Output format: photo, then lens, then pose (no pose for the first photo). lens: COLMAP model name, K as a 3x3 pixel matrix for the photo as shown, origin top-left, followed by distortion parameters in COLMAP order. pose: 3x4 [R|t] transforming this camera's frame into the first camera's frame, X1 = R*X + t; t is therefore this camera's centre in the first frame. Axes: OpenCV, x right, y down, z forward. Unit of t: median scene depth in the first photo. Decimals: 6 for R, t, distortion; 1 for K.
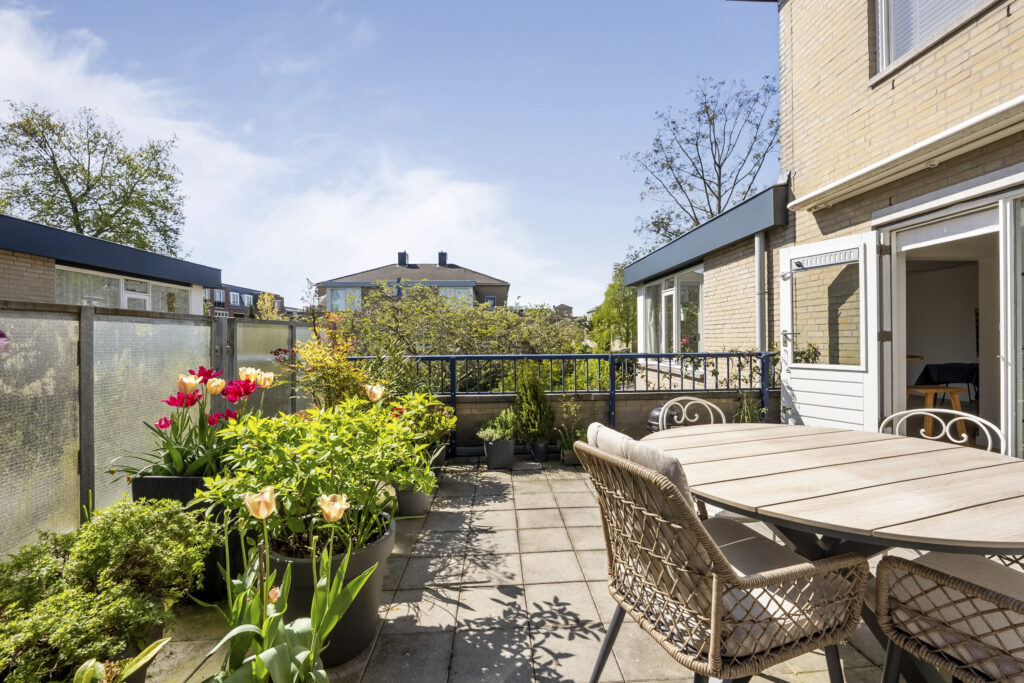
lens RADIAL K [[425.3, 0, 514.9], [0, 425.3, 343.1], [0, 0, 1]] dist [-0.017834, 0.001138]
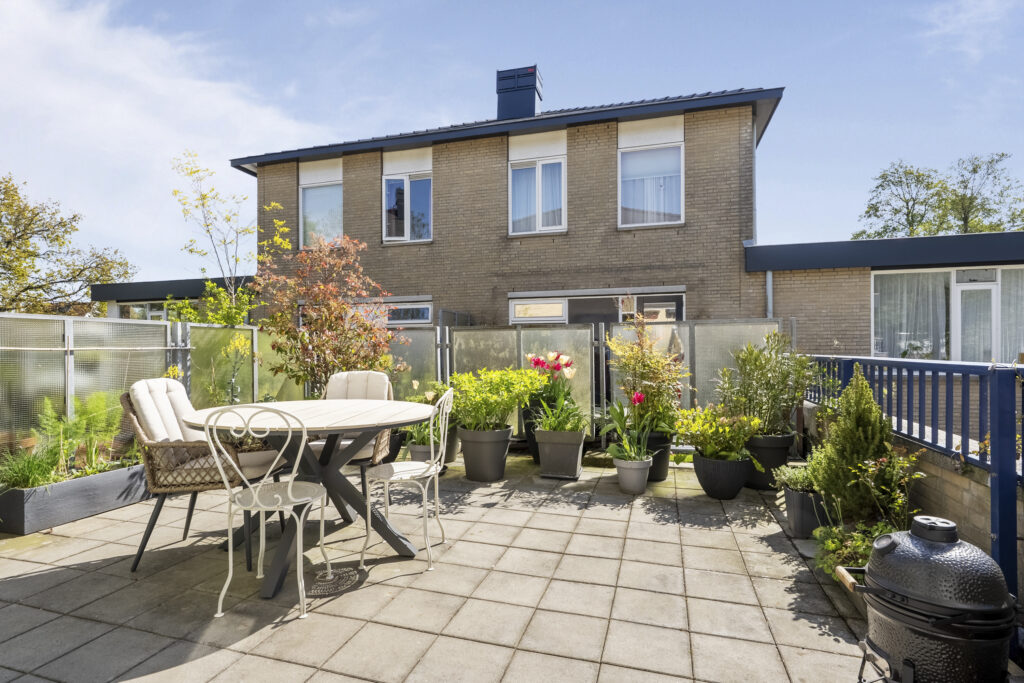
lens RADIAL K [[501.0, 0, 511.9], [0, 501.0, 352.9], [0, 0, 1]] dist [-0.001994, -0.000348]
pose [[-0.346443, 0.019183, -0.937875, 1.483703], [0.000067, 0.999791, 0.020424, 0.018057], [0.938071, 0.007013, -0.346372, 1.565490]]
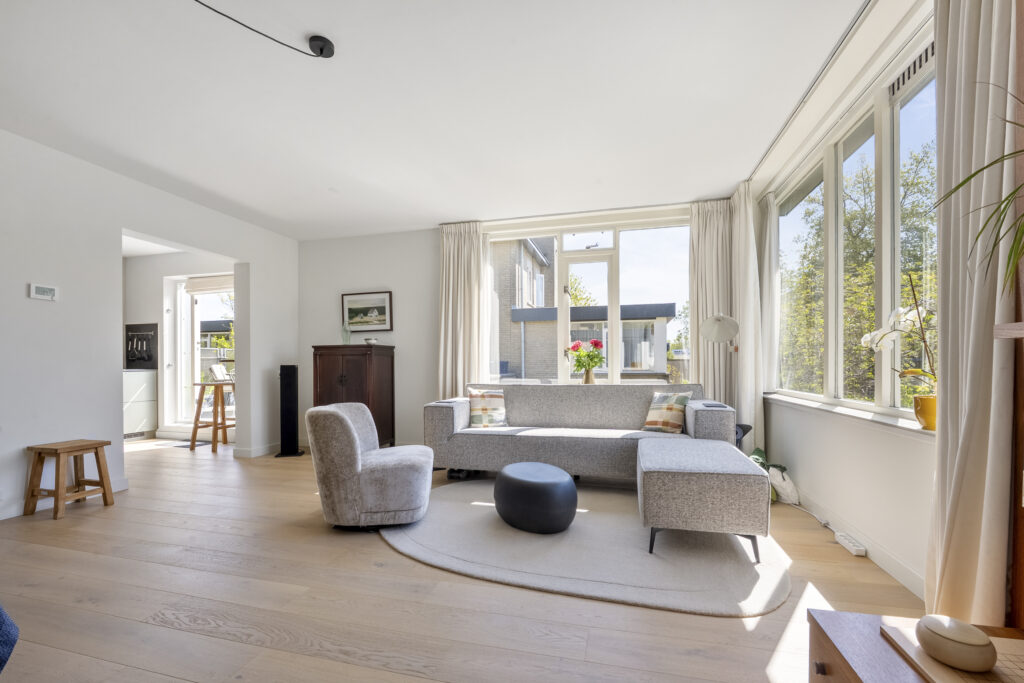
lens RADIAL K [[425.3, 0, 527.4], [0, 425.3, 369.5], [0, 0, 1]] dist [-0.017834, 0.001138]
pose [[-0.289620, 0.022579, -0.956875, 3.241746], [-0.000860, 0.999715, 0.023850, 0.048760], [0.957141, 0.007731, -0.289518, 3.820597]]
